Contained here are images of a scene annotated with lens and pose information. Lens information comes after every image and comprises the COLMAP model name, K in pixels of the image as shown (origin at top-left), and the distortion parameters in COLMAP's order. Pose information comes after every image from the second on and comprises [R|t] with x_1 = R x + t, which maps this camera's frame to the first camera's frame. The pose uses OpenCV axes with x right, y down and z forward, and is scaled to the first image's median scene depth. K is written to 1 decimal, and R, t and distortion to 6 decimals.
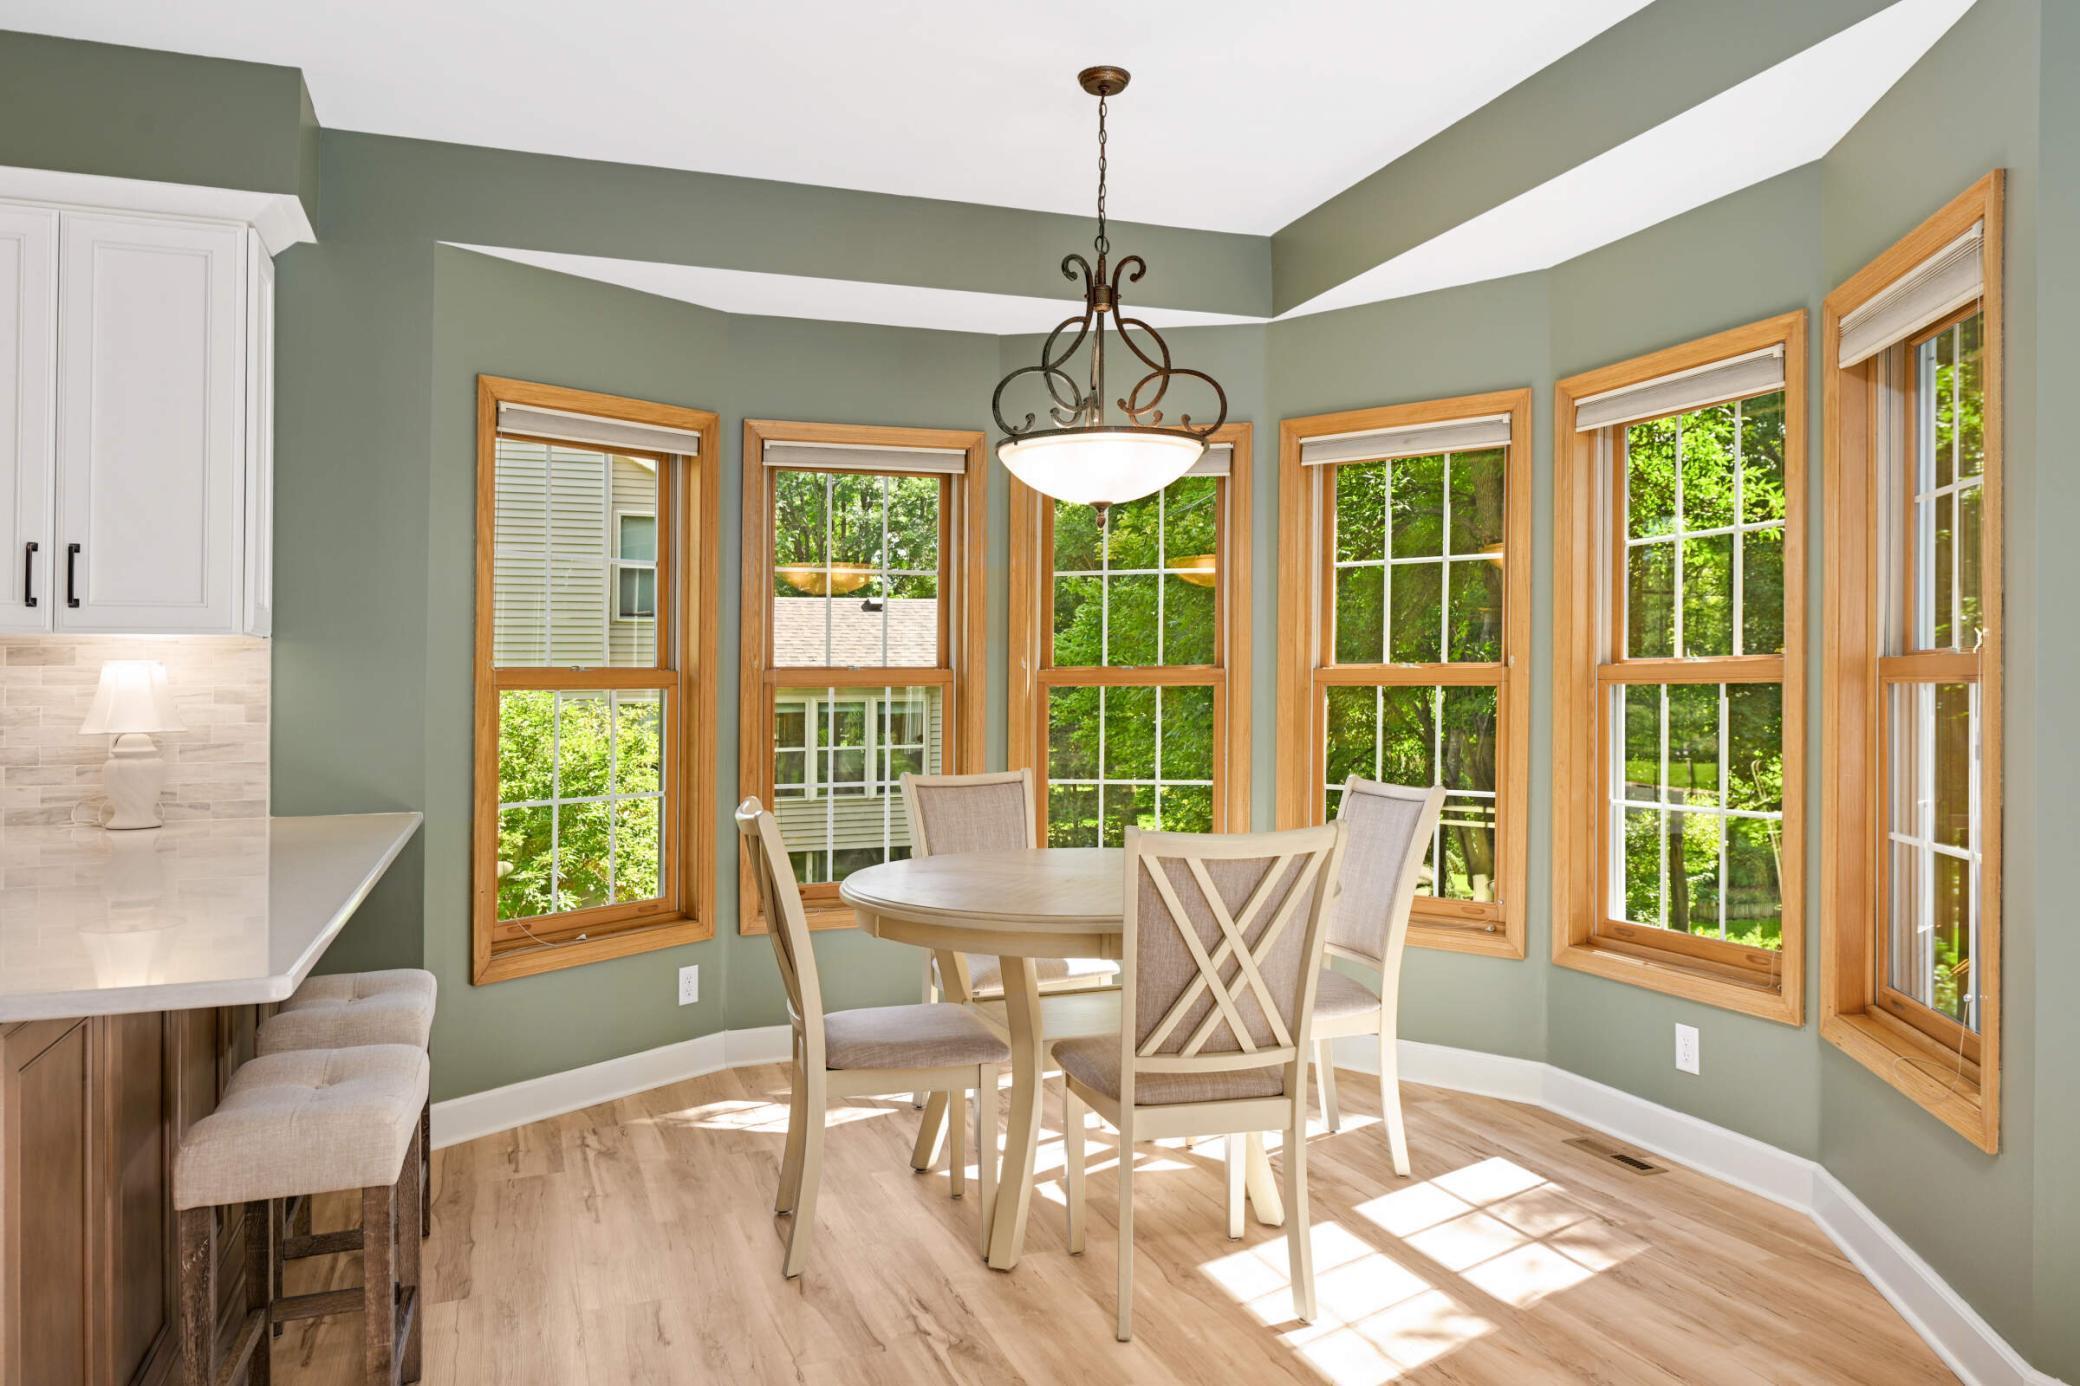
lens RADIAL K [[1392.2, 0, 1111.5], [0, 1392.2, 681.6], [0, 0, 1]] dist [-0.000134, 0.002849]
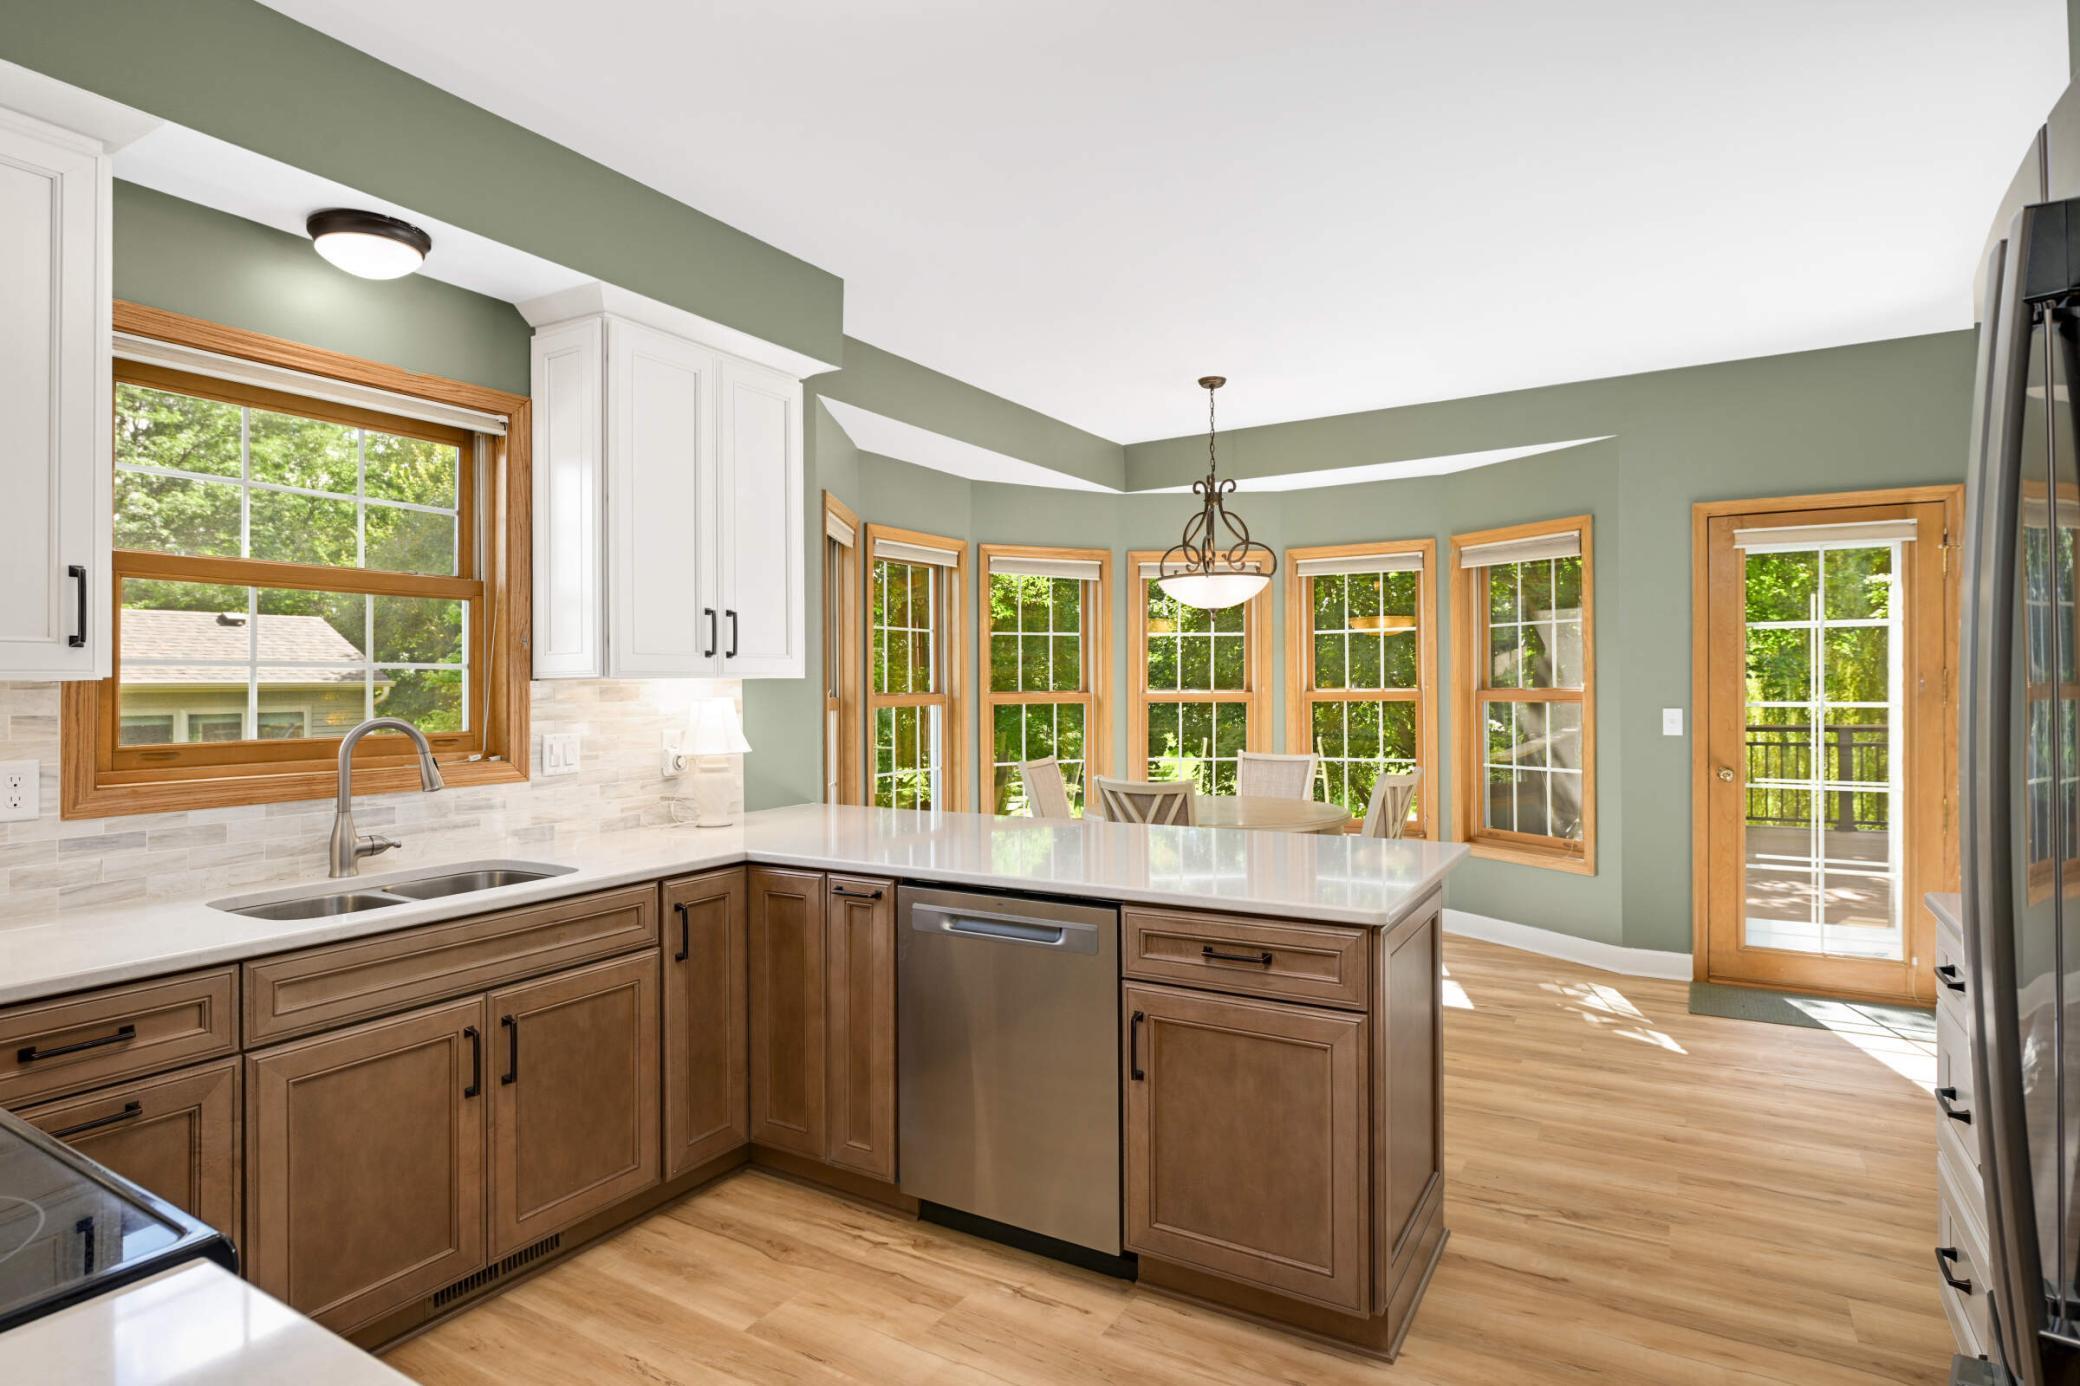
lens RADIAL K [[1054.5, 0, 1069.2], [0, 1054.5, 676.4], [0, 0, 1]] dist [-0.004403, -0.001209]
pose [[0.778976, 0.004900, 0.627035, -0.921133], [0.001906, 0.999946, -0.010182, -0.020678], [-0.627051, 0.009127, 0.778925, 0.020050]]
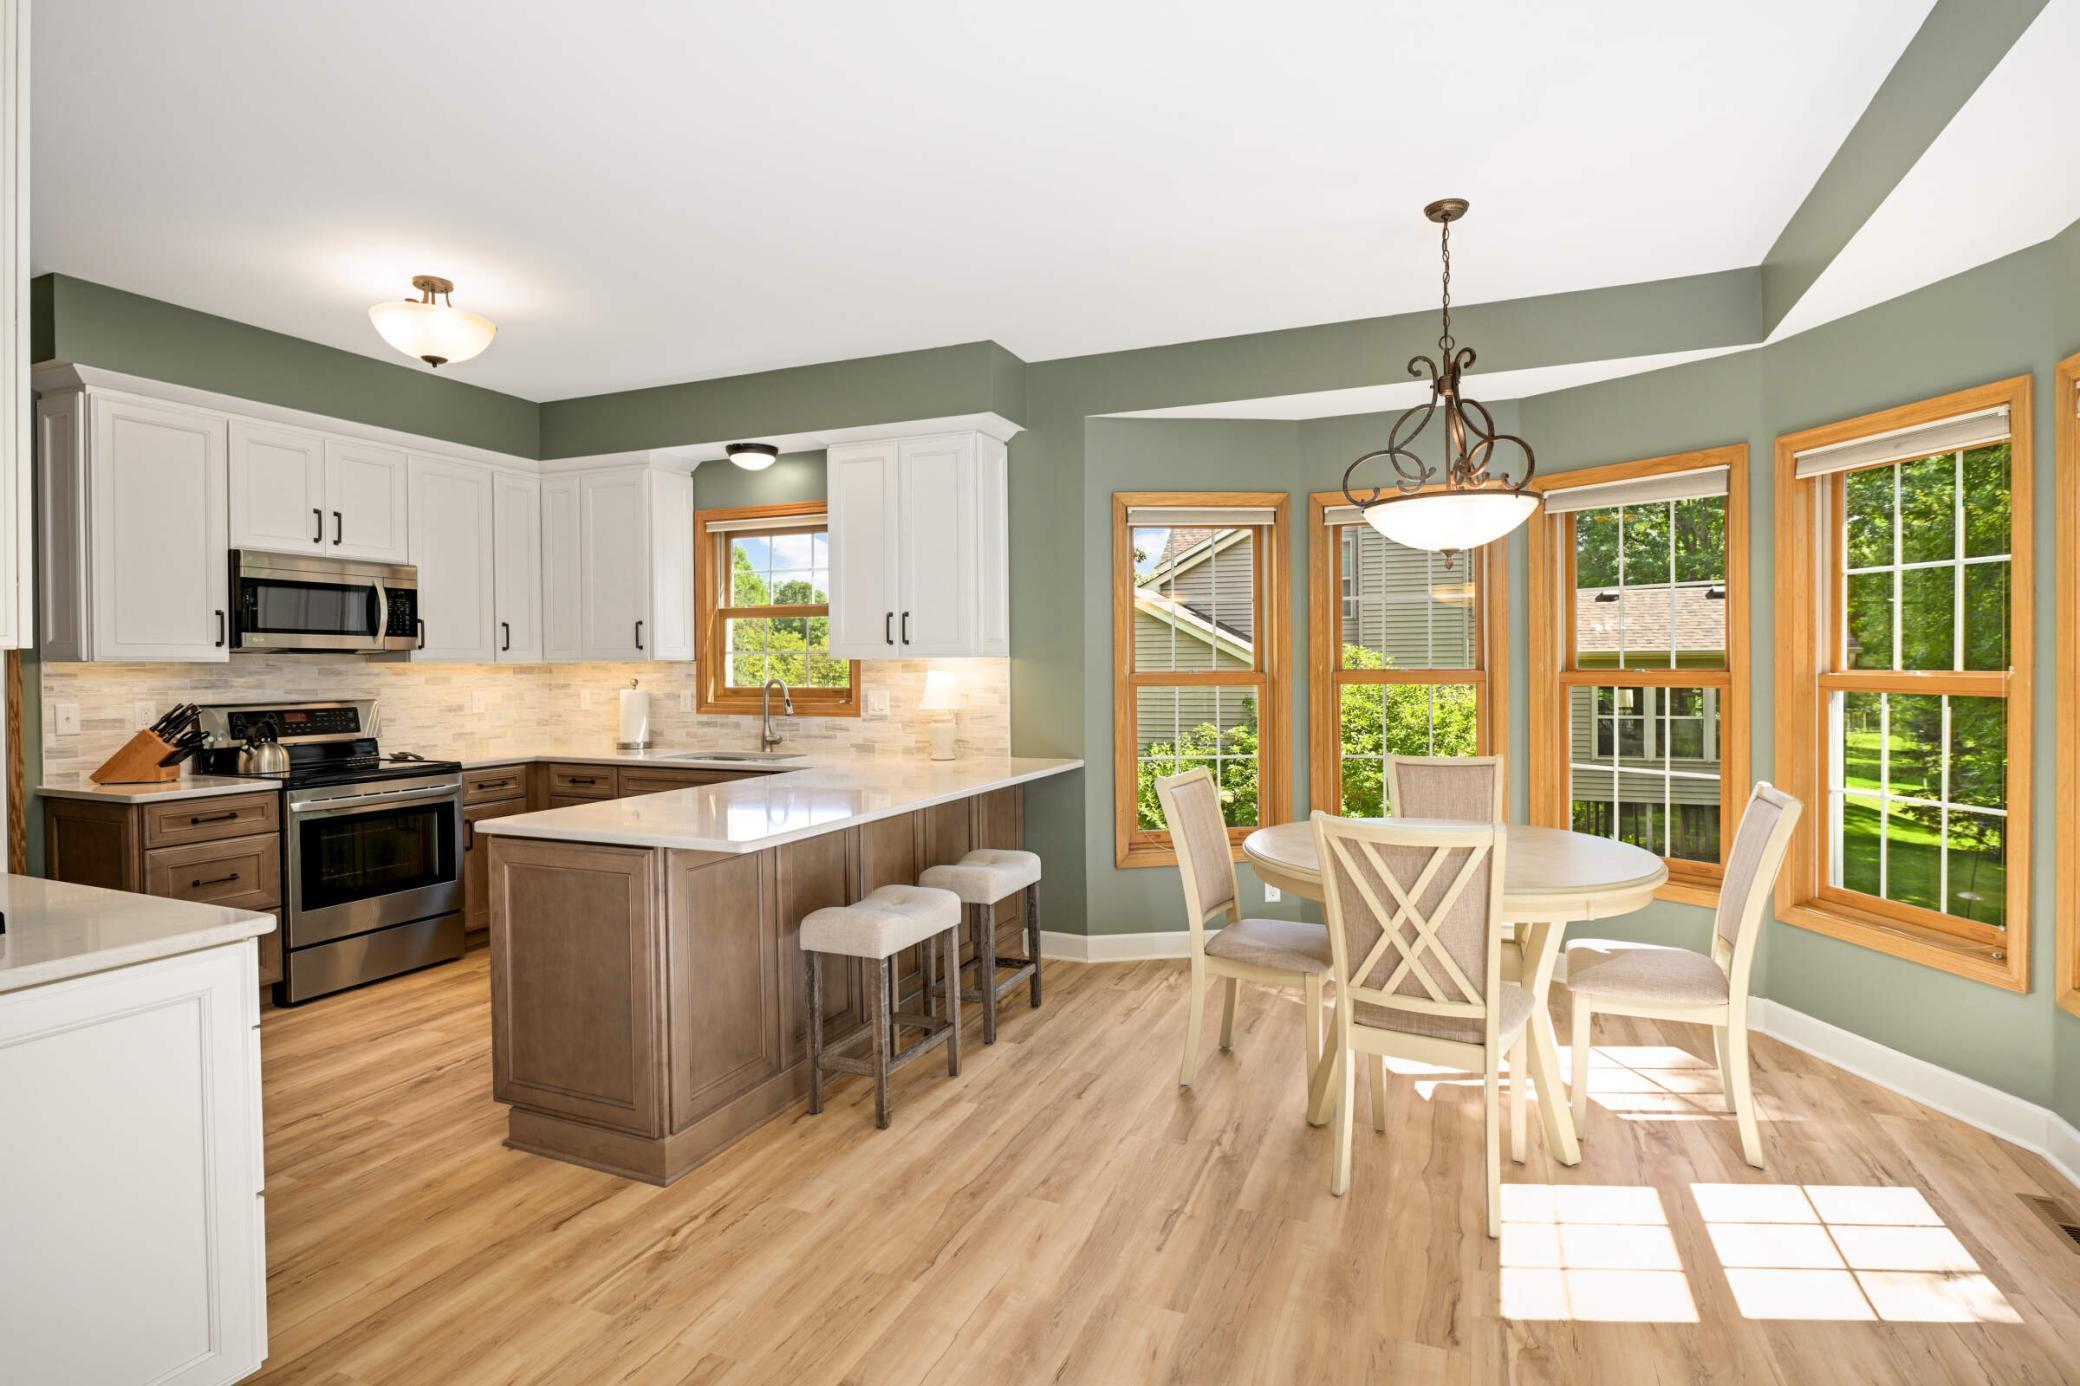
lens RADIAL K [[1054.5, 0, 1069.2], [0, 1054.5, 676.4], [0, 0, 1]] dist [-0.004403, -0.001209]
pose [[0.726414, 0.010845, -0.687171, 0.355260], [0.001417, 0.999850, 0.017278, -0.028039], [0.687255, -0.013525, 0.726290, 0.069789]]
